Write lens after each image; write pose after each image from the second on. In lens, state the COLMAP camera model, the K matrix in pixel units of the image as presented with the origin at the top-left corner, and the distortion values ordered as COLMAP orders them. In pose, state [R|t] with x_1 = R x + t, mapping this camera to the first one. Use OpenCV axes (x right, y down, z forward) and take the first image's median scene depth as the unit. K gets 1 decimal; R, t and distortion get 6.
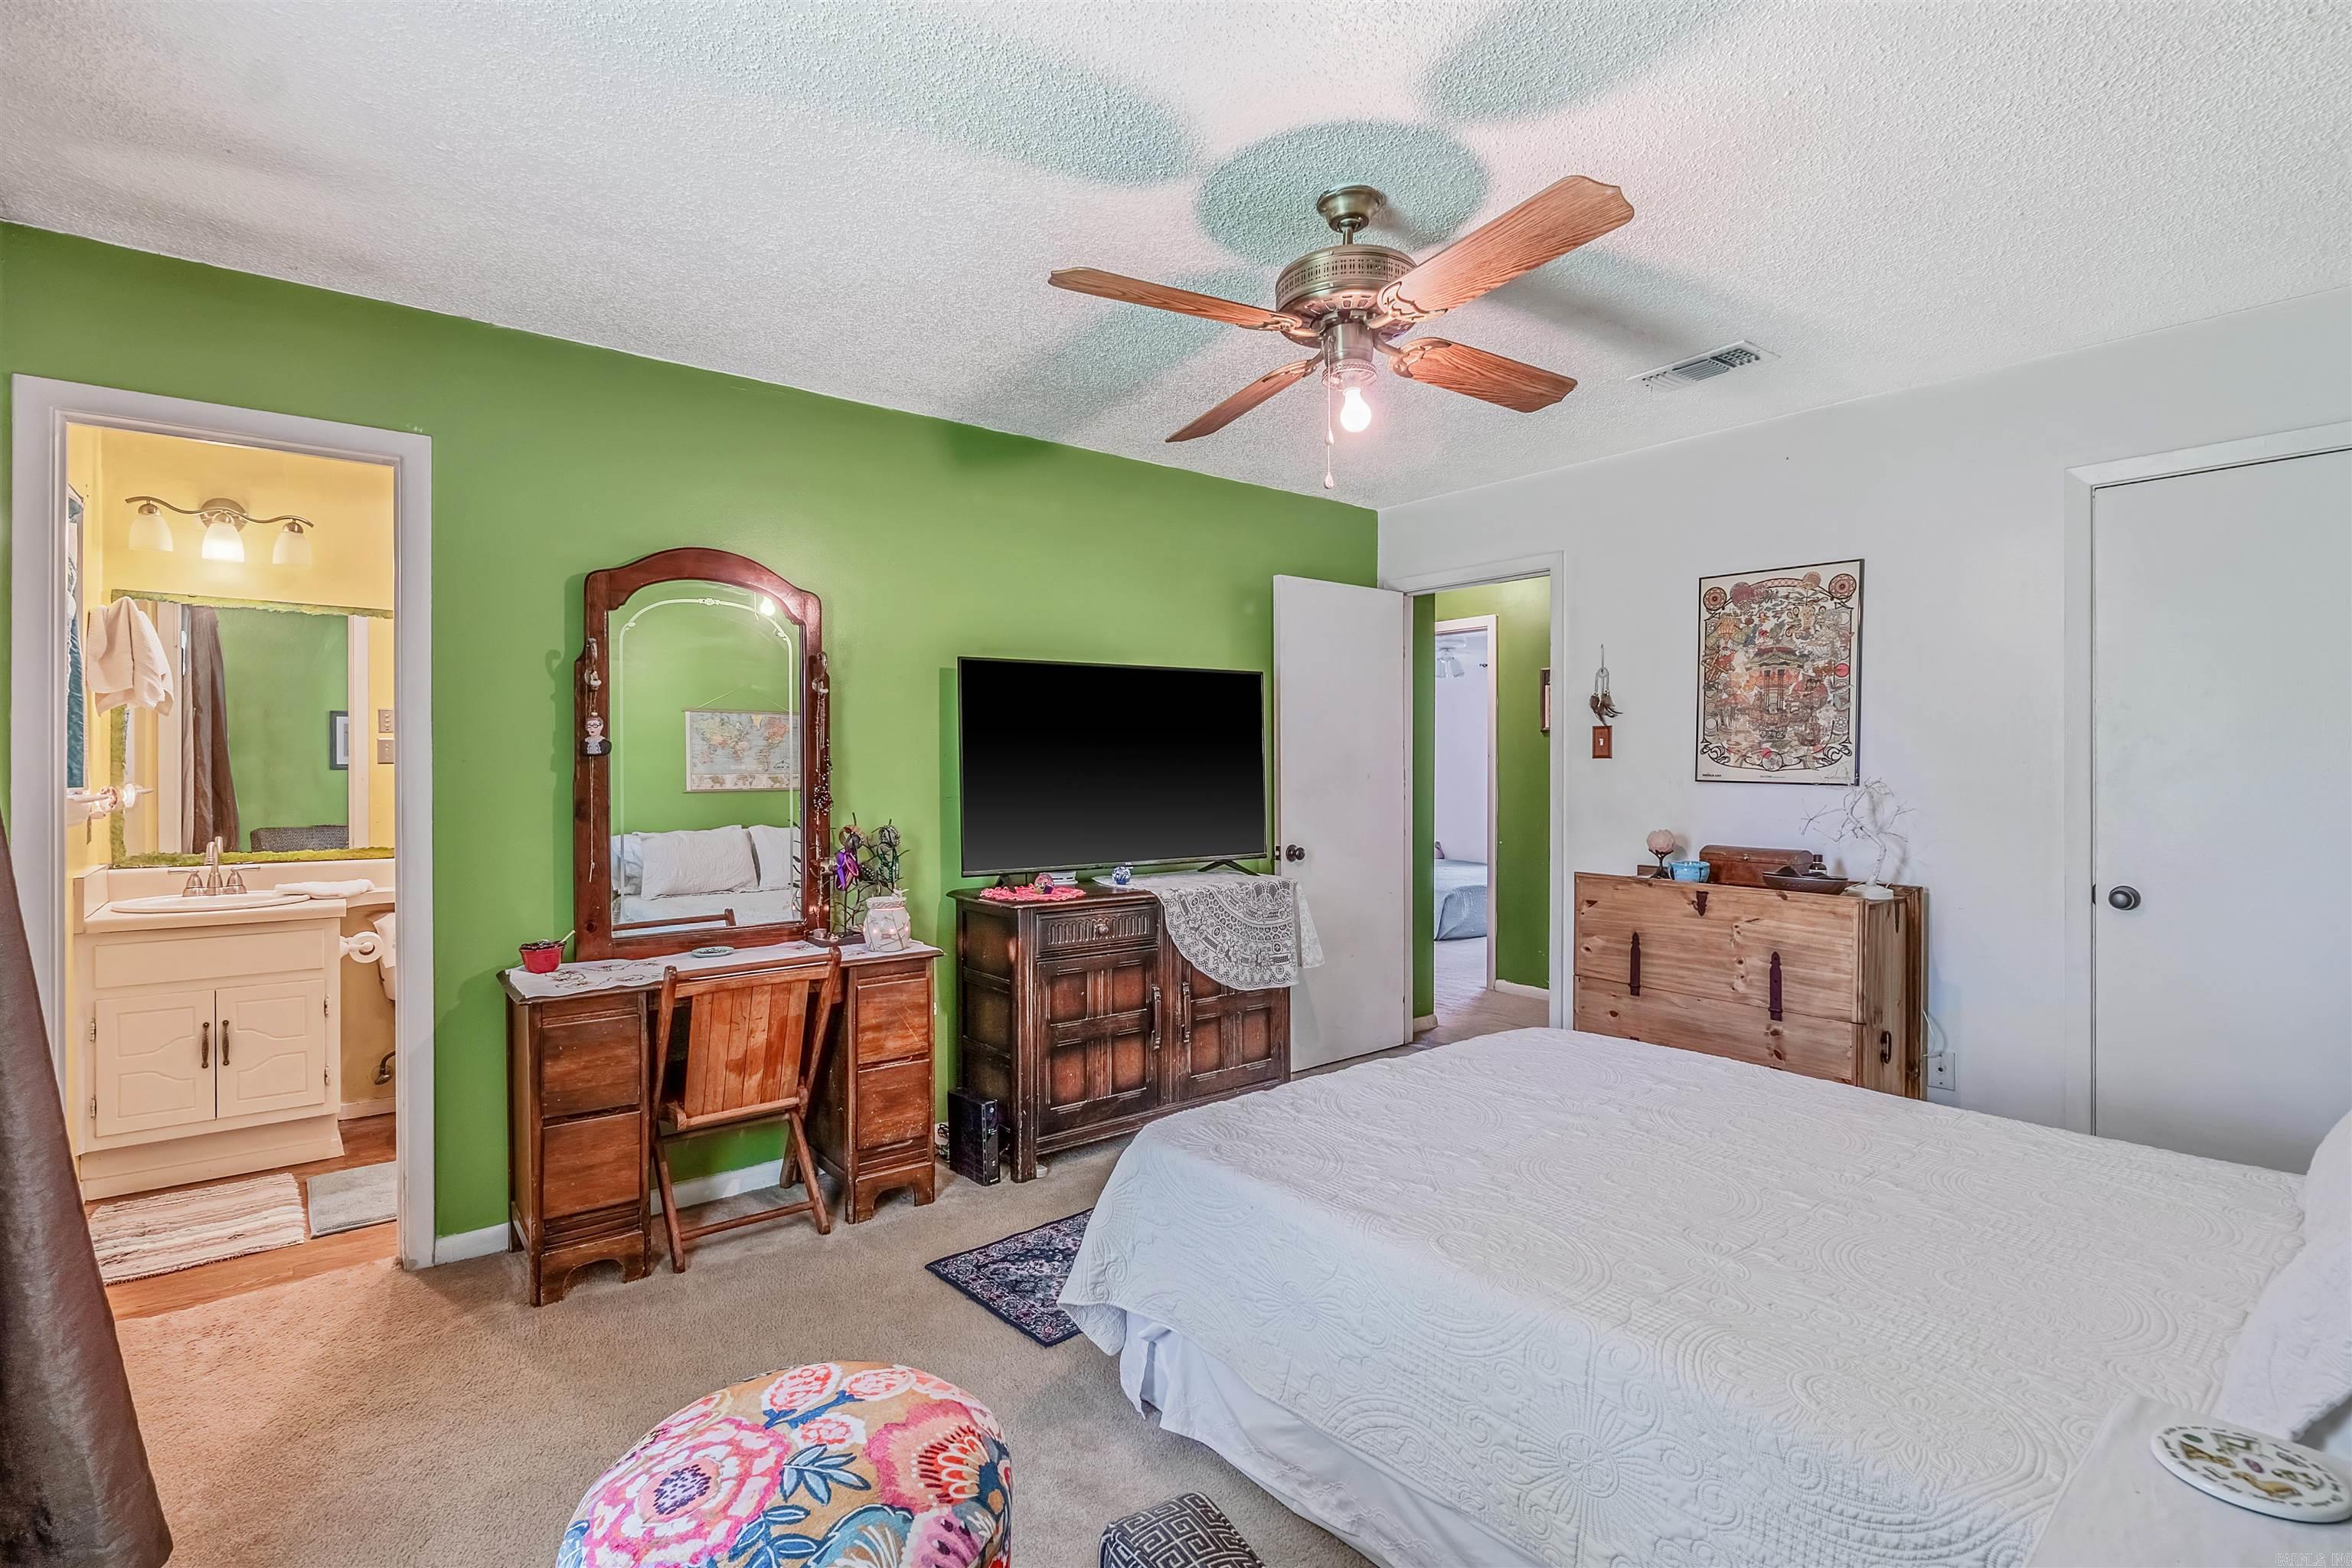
lens RADIAL K [[1122.7, 0, 1176.5], [0, 1122.7, 774.0], [0, 0, 1]] dist [-0.000808, 0.000020]
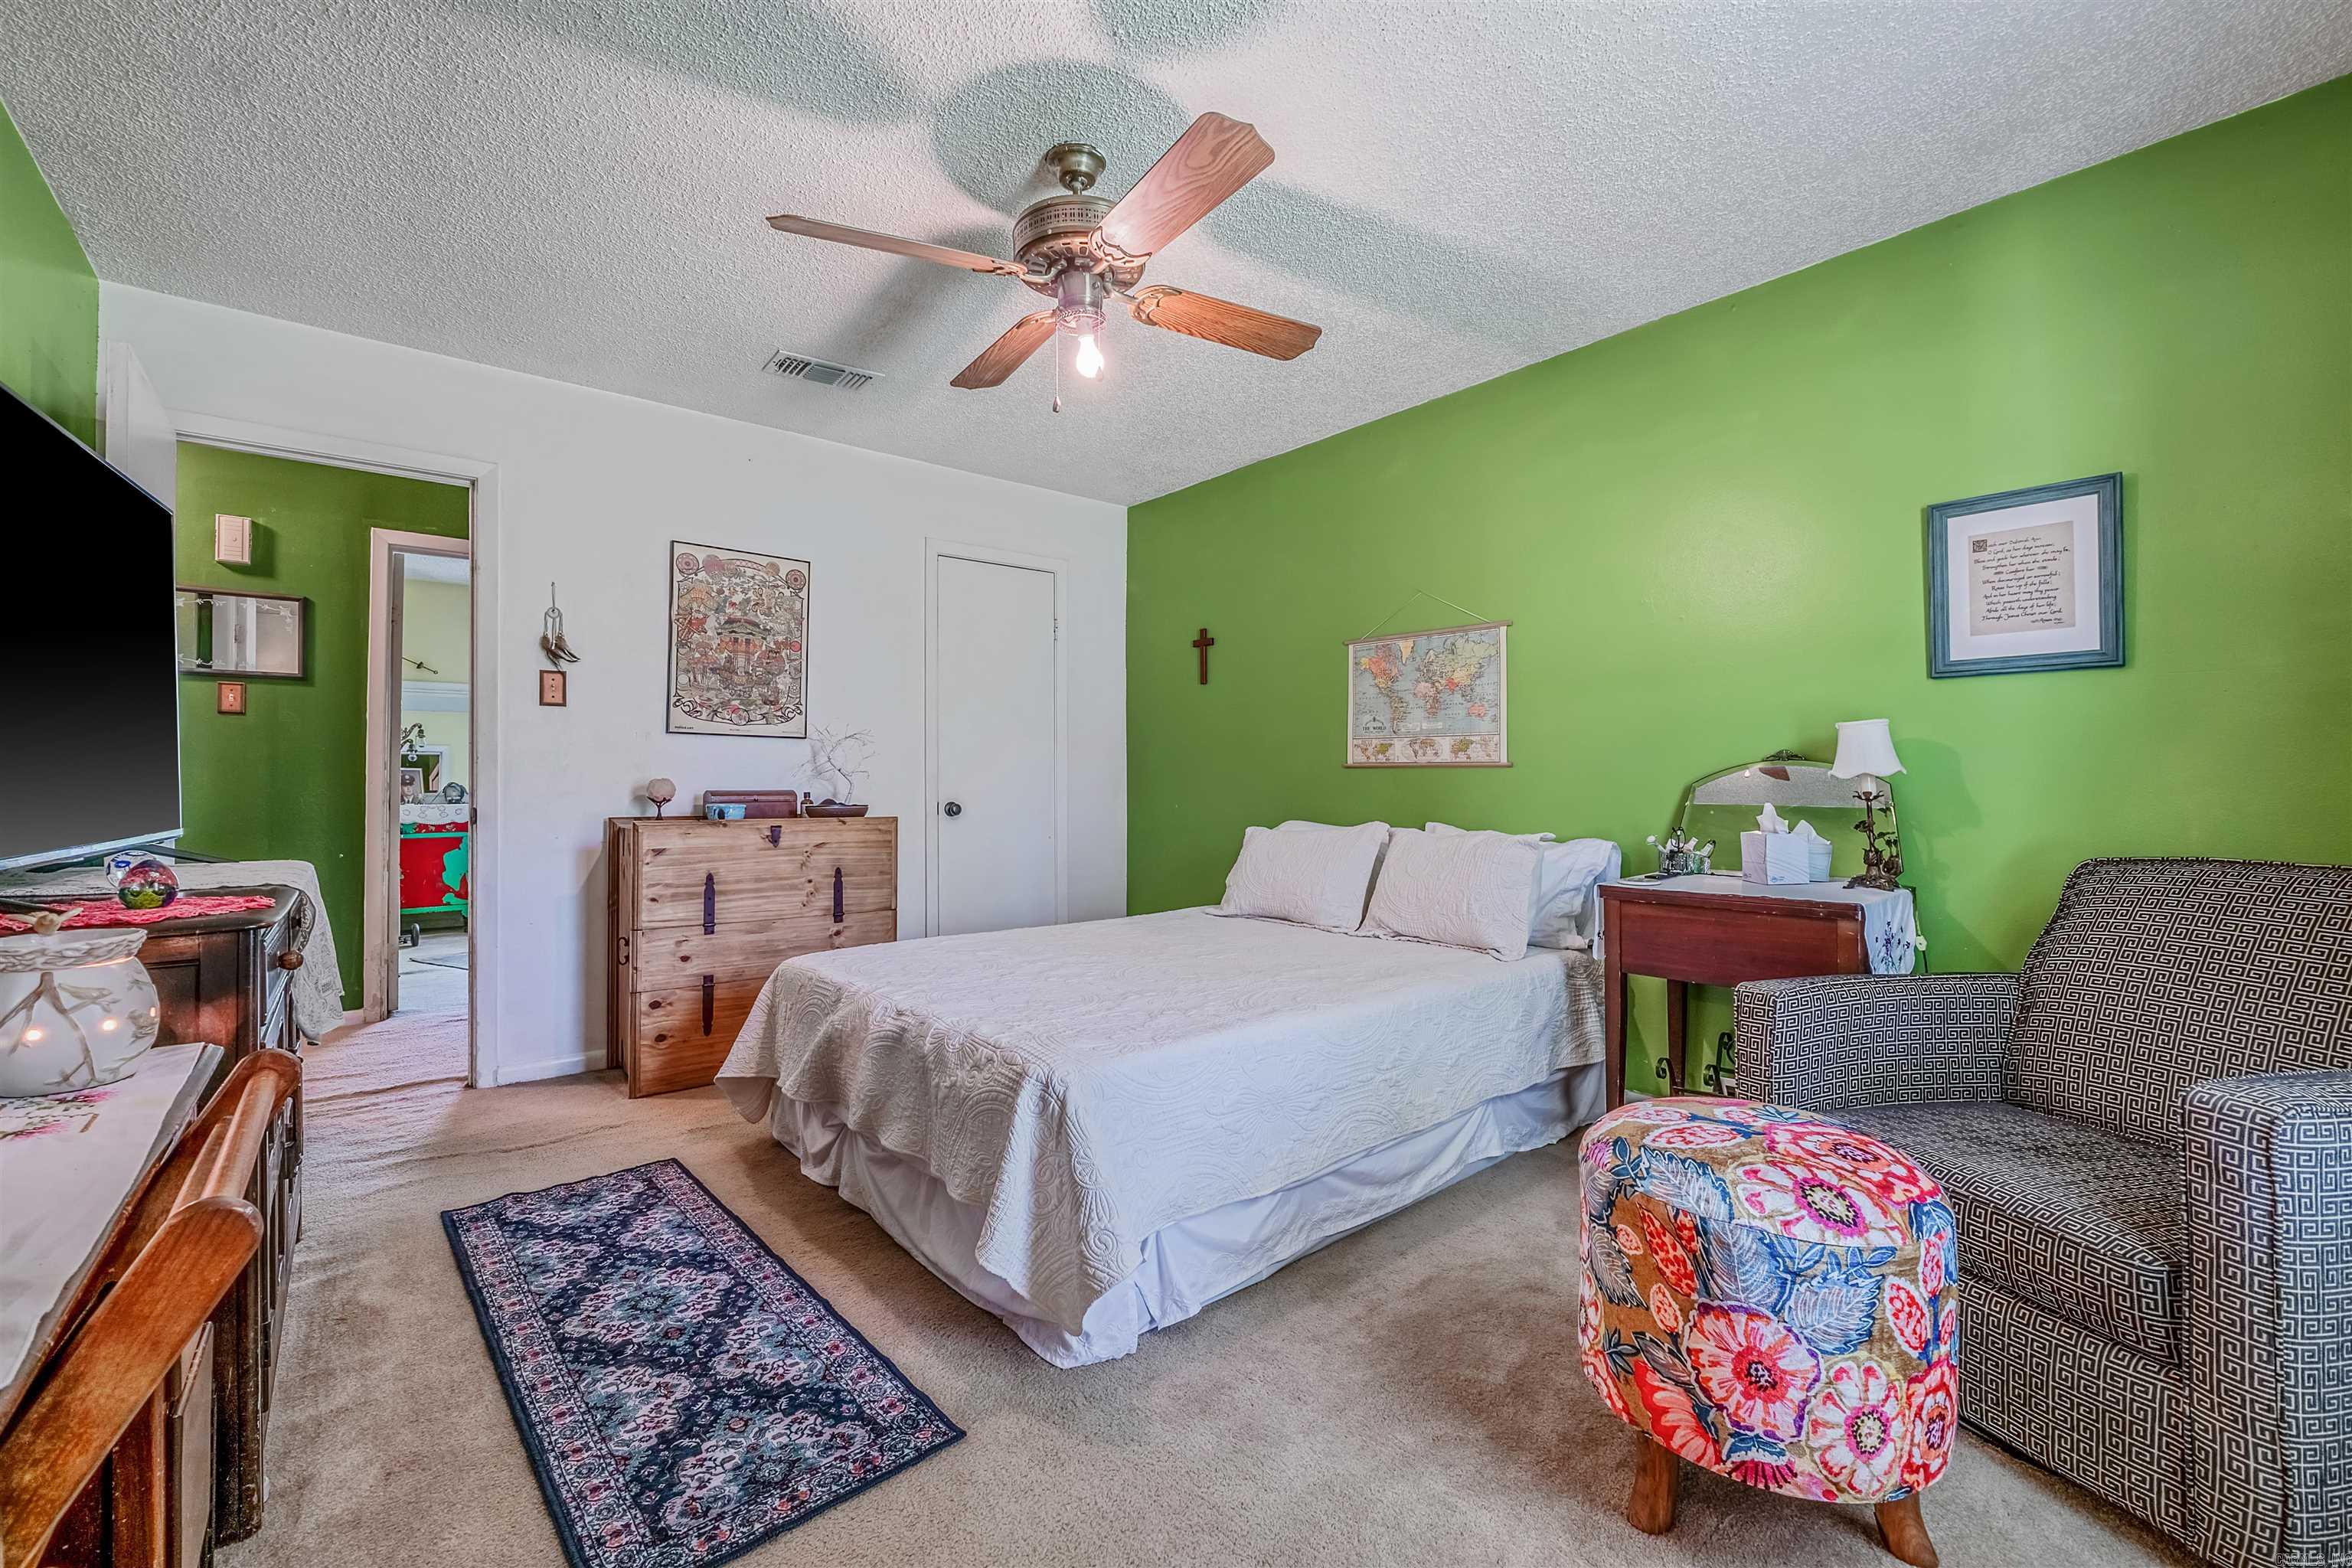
lens RADIAL K [[995.0, 0, 1177.4], [0, 995.0, 778.0], [0, 0, 1]] dist [-0.012872, -0.001054]
pose [[-0.036516, 0.004071, 0.999325, -0.510654], [0.012013, 0.999921, -0.003635, 0.061397], [-0.999261, 0.011872, -0.036562, 0.593791]]
